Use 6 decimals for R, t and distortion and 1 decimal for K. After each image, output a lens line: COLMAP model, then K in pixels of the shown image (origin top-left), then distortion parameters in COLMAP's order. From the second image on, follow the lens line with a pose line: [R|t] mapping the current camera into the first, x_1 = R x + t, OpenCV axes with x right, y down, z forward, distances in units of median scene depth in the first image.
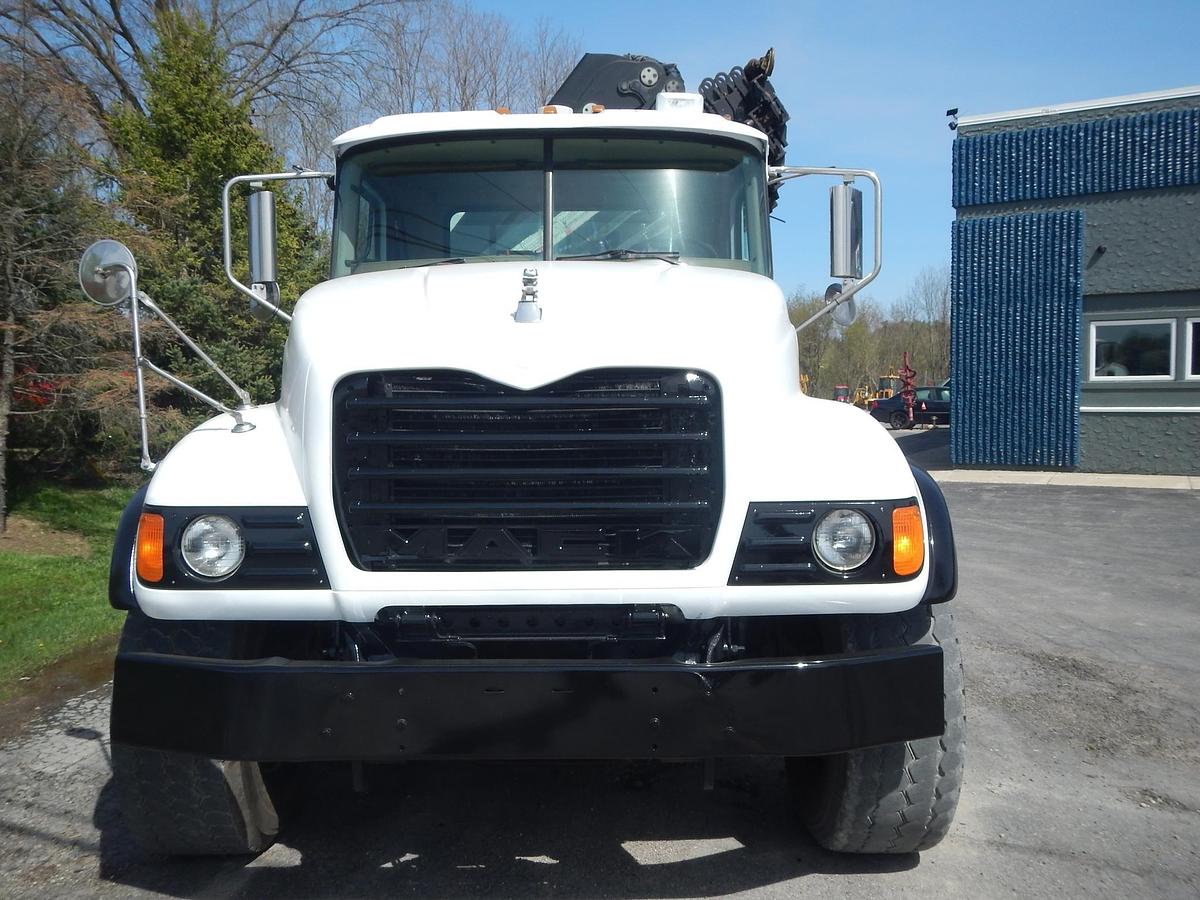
lens RADIAL K [[991.1, 0, 600.0], [0, 991.1, 450.0], [0, 0, 1]] dist [0.002139, -0.009077]
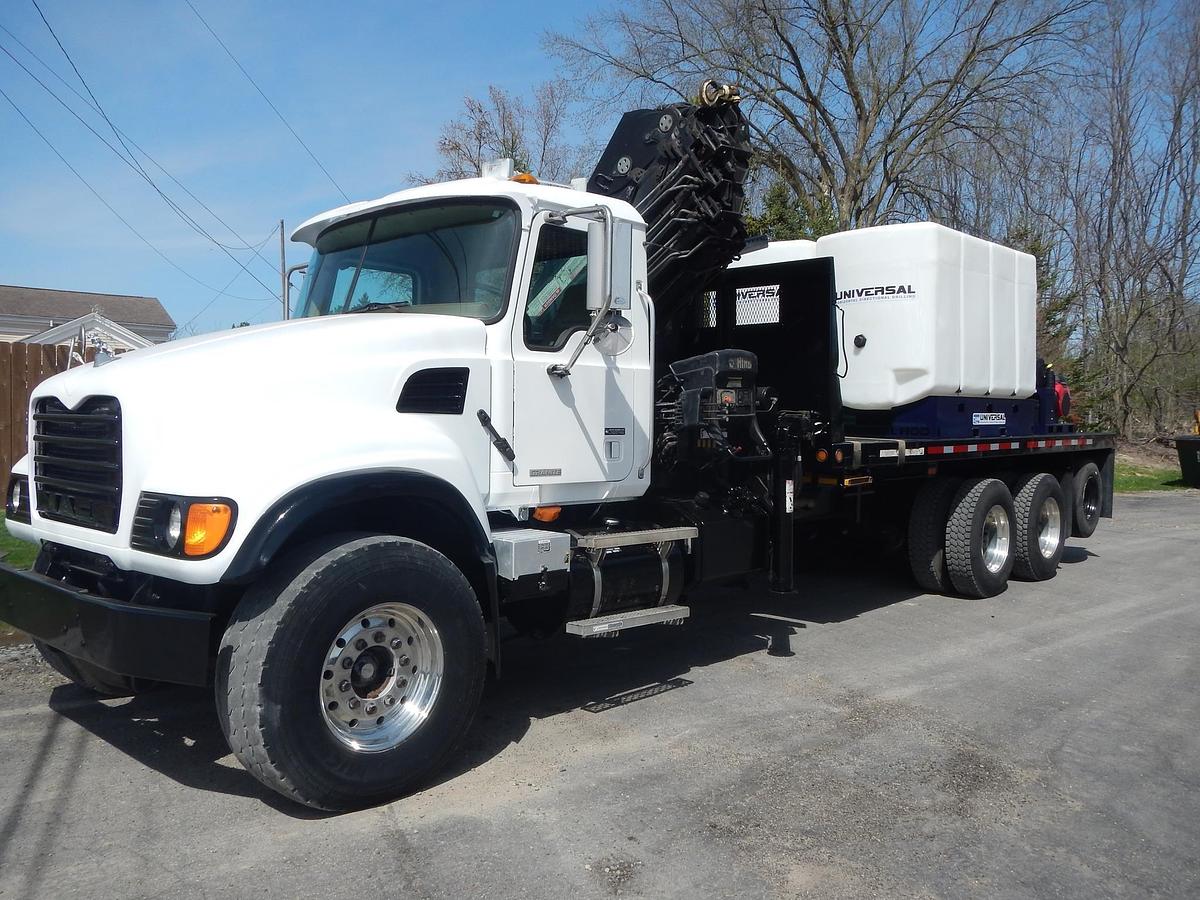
lens RADIAL K [[993.1, 0, 596.4], [0, 993.1, 448.8], [0, 0, 1]] dist [0.001489, 0.002407]
pose [[0.723240, 0.036888, -0.689611, 1.358710], [-0.059074, 0.998217, -0.008559, -0.028556], [0.688066, 0.046929, 0.724129, 0.358655]]
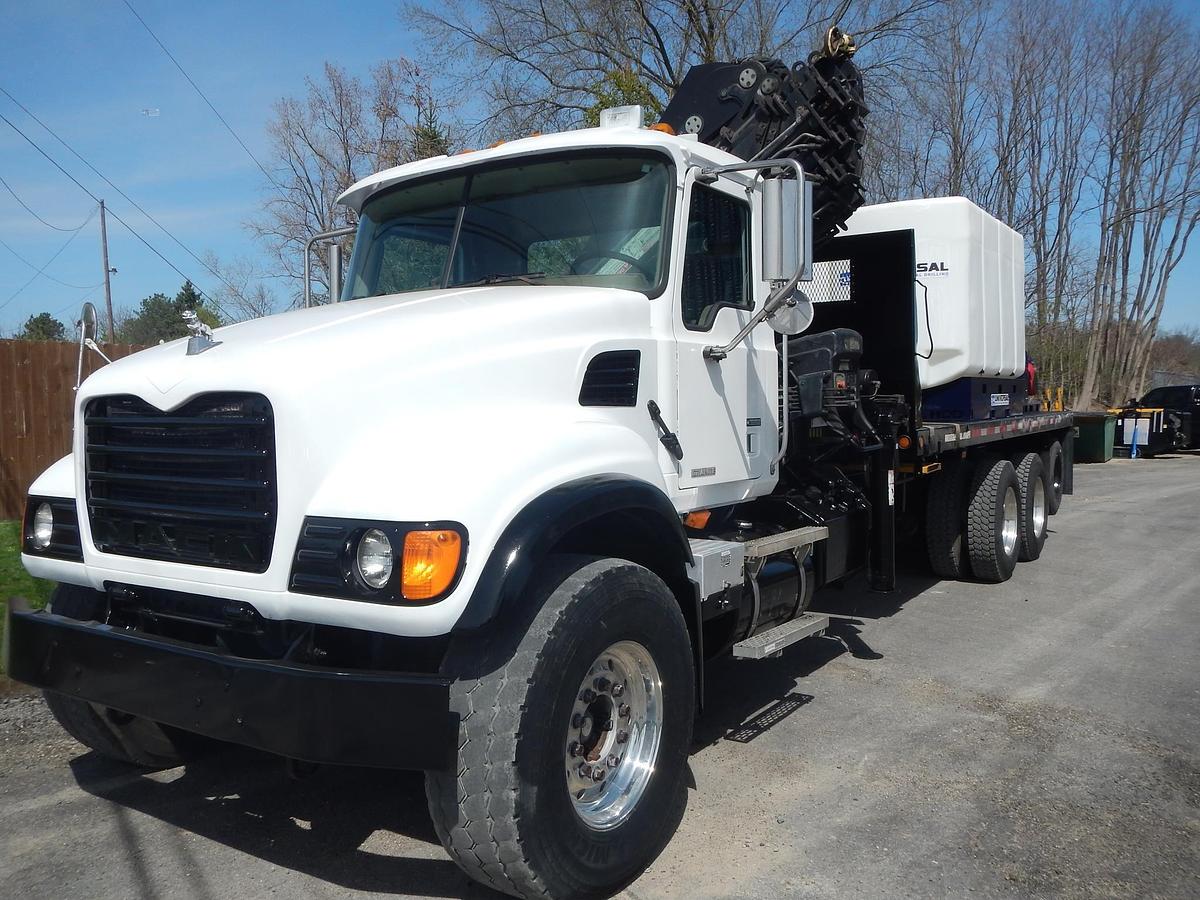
lens RADIAL K [[993.1, 0, 596.4], [0, 993.1, 448.8], [0, 0, 1]] dist [0.001489, 0.002407]
pose [[0.829159, 0.022380, -0.558565, 0.863504], [-0.029816, 0.999547, -0.004211, -0.021285], [0.558218, 0.020146, 0.829450, 0.242048]]
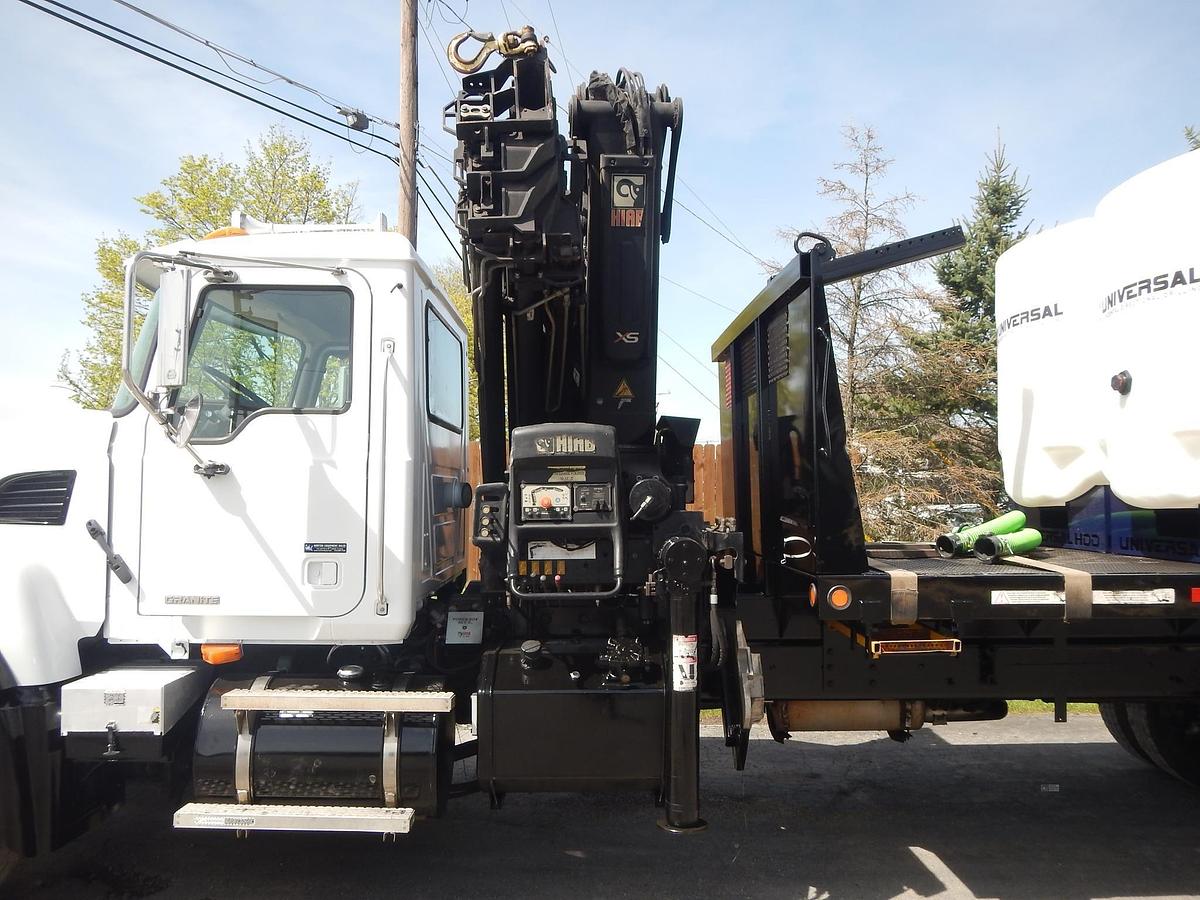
lens RADIAL K [[991.1, 0, 600.0], [0, 991.1, 450.0], [0, 0, 1]] dist [0.002139, -0.009077]
pose [[0.013460, -0.032668, -0.999376, 1.450691], [-0.067065, 0.997186, -0.033500, -0.173806], [0.997658, 0.067474, 0.011232, 1.884620]]
